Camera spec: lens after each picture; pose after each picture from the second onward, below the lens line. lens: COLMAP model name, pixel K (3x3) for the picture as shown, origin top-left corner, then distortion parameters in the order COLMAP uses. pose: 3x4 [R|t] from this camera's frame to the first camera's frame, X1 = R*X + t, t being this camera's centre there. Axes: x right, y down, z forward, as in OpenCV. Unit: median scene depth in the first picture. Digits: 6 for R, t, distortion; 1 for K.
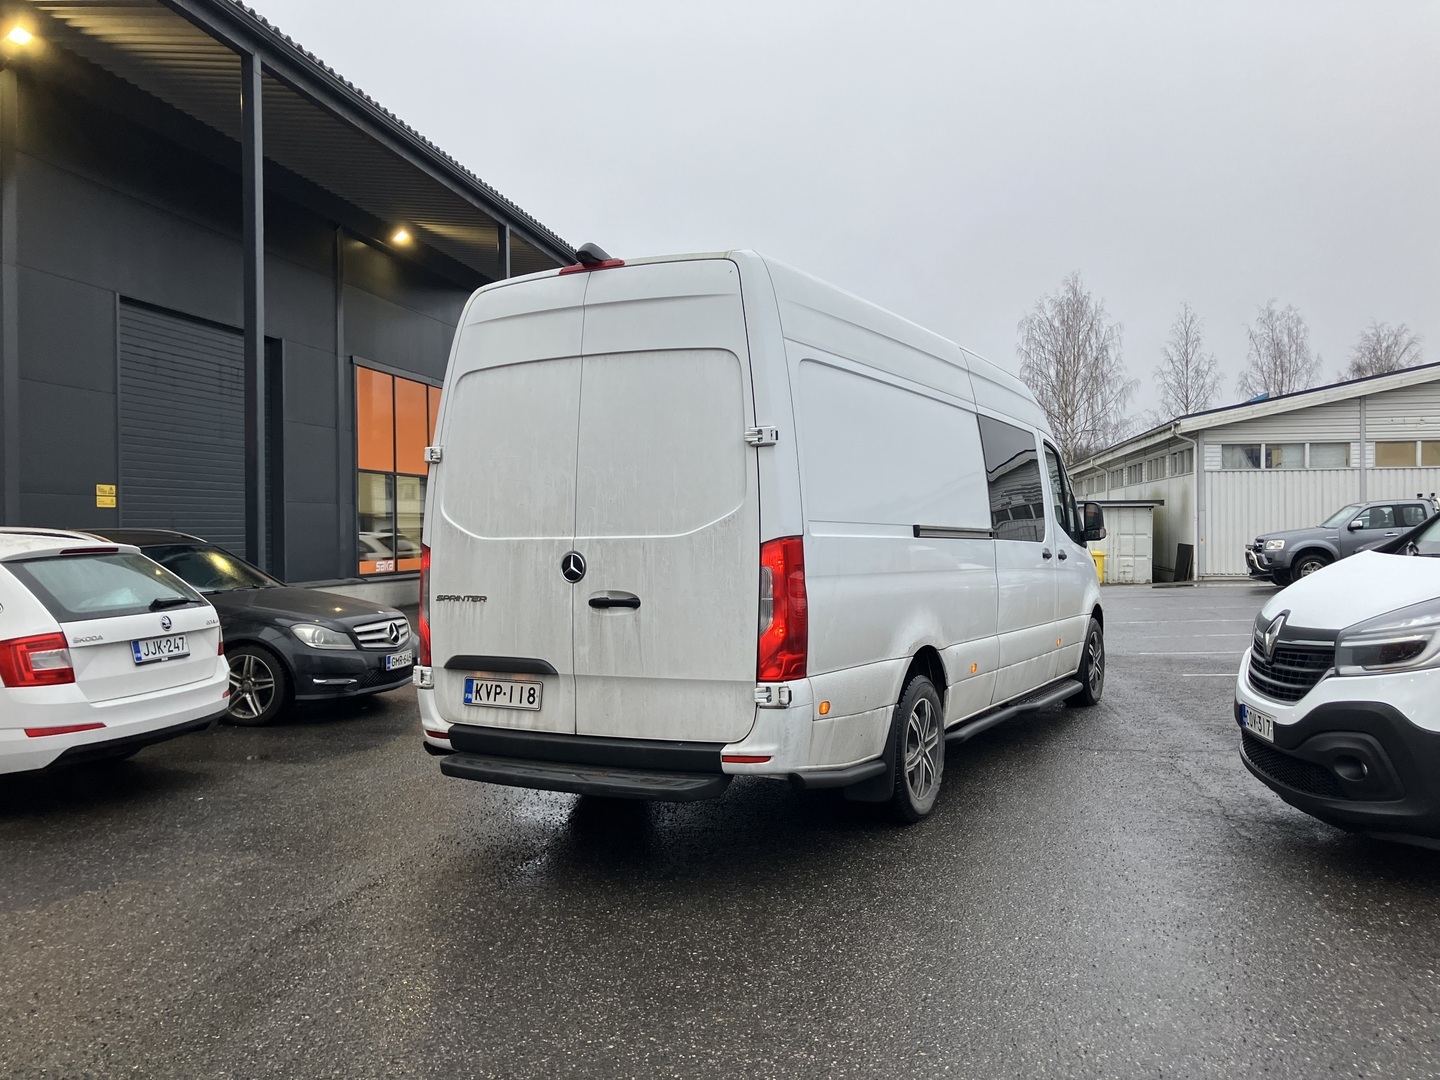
lens RADIAL K [[1219.0, 0, 720.0], [0, 1219.0, 540.0], [0, 0, 1]] dist [0.081182, -0.106859]
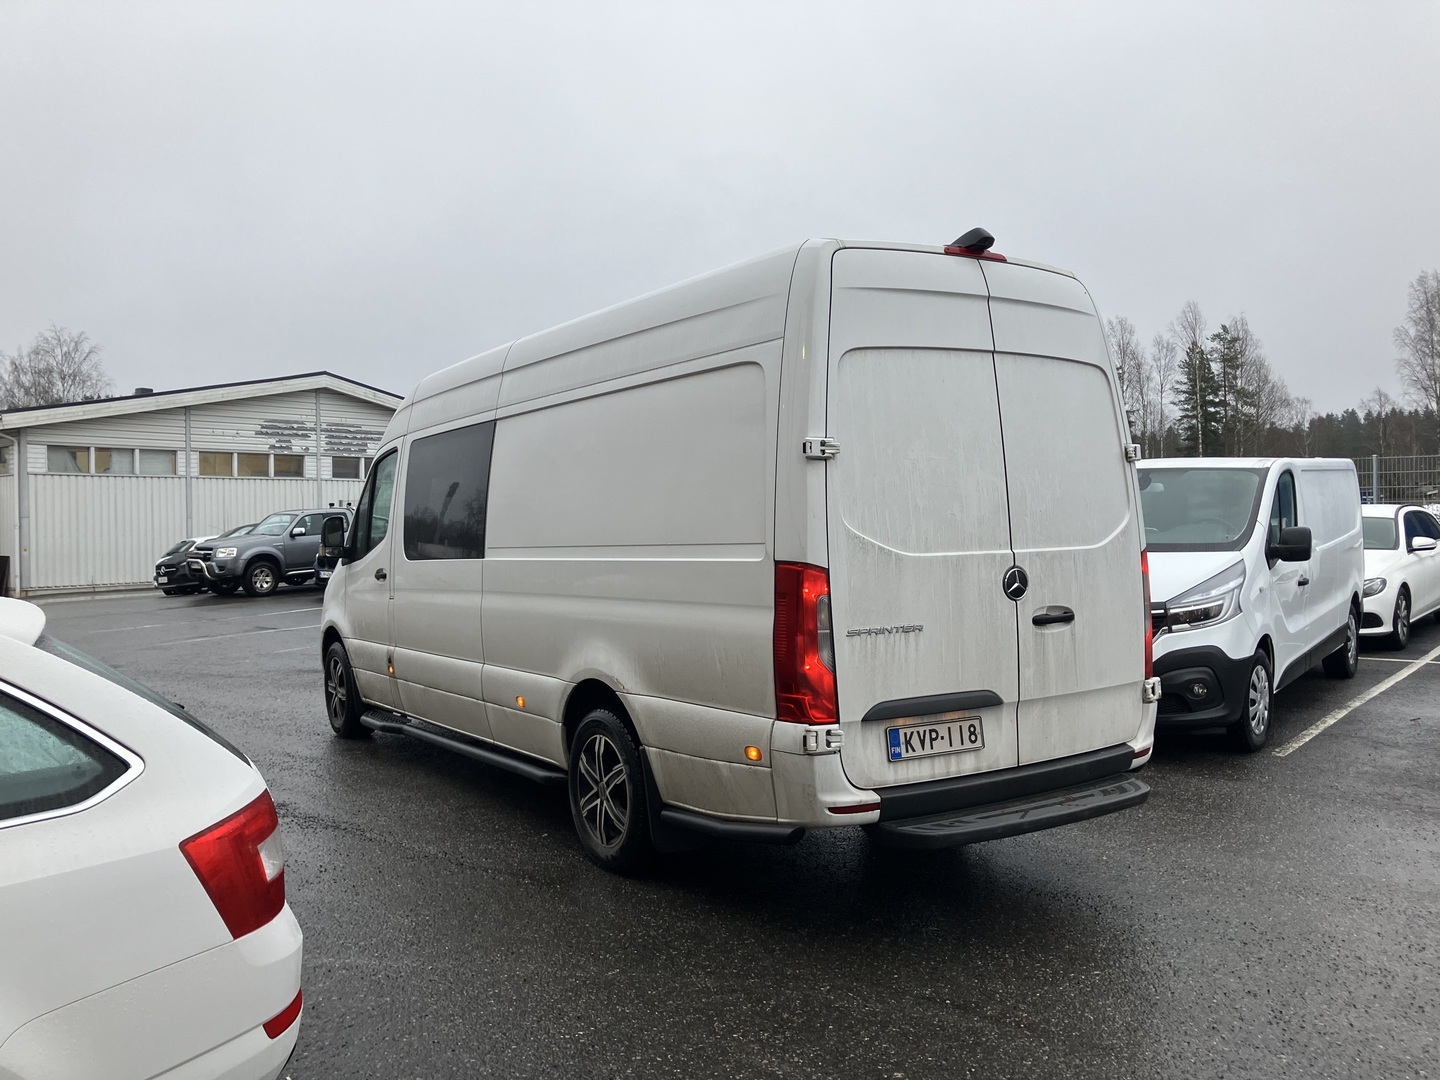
lens RADIAL K [[1219.0, 0, 720.0], [0, 1219.0, 540.0], [0, 0, 1]] dist [0.081182, -0.106859]
pose [[0.473693, -0.014427, 0.880572, -0.986505], [0.019014, 0.999800, 0.006152, -0.019203], [-0.880485, 0.013829, 0.473873, 0.727267]]
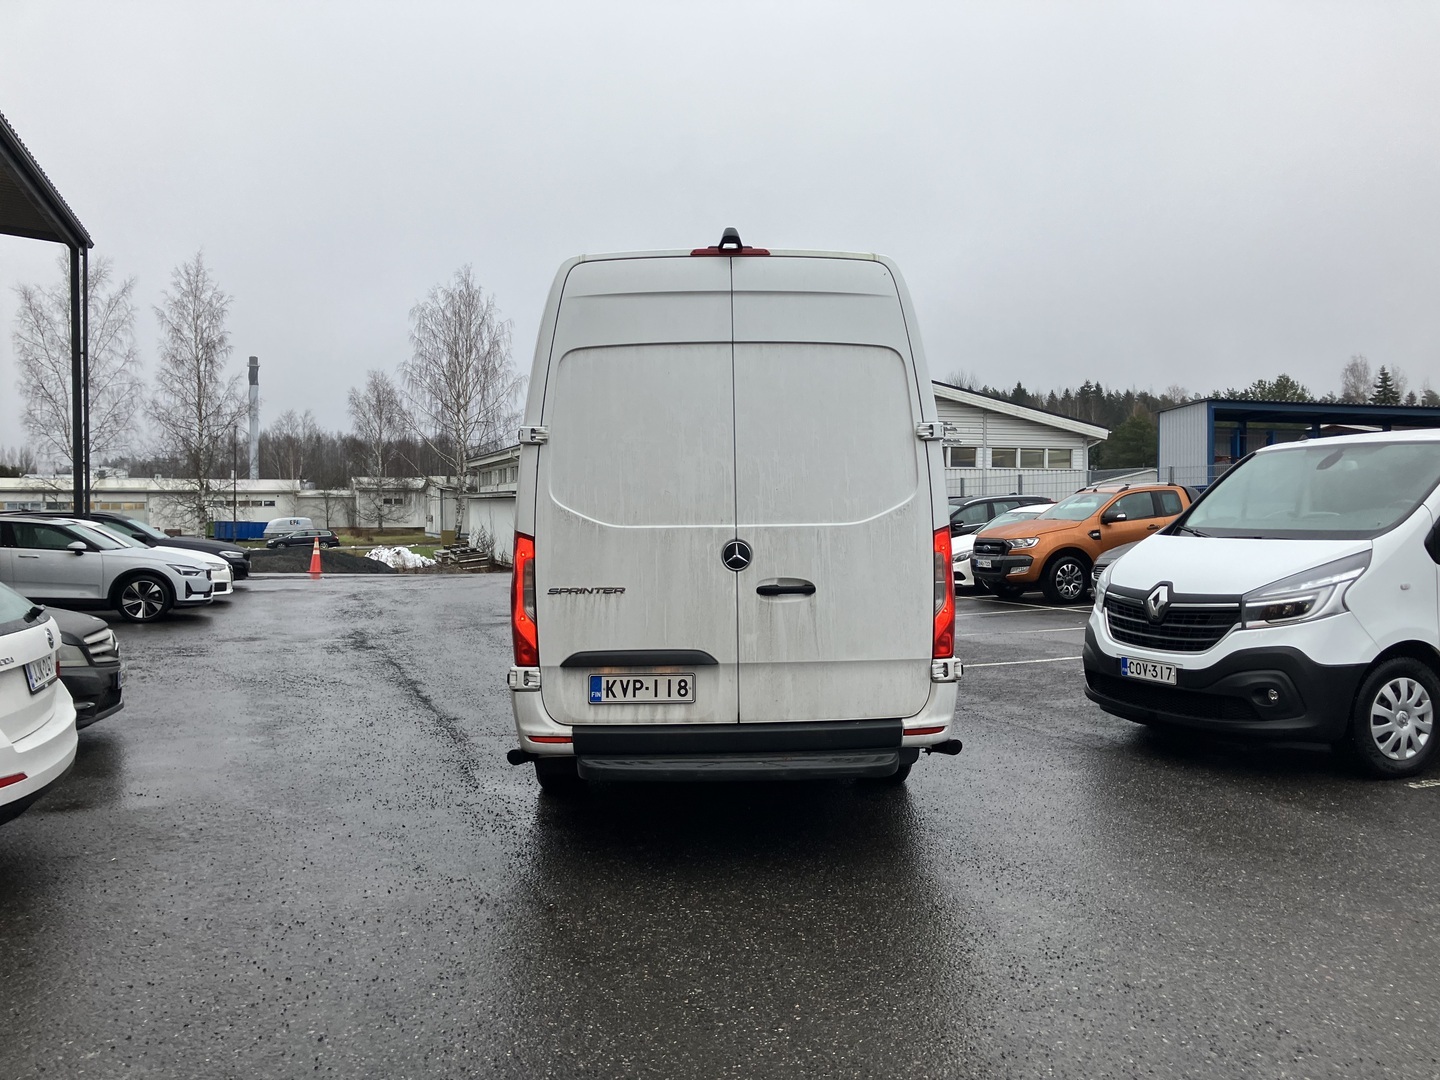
lens RADIAL K [[1214.2, 0, 720.0], [0, 1214.2, 540.0], [0, 0, 1]] dist [0.114471, -0.111306]
pose [[0.856390, -0.008424, 0.516260, -0.614625], [0.003138, 0.999933, 0.011110, -0.001216], [-0.516320, -0.007895, 0.856360, 0.153312]]
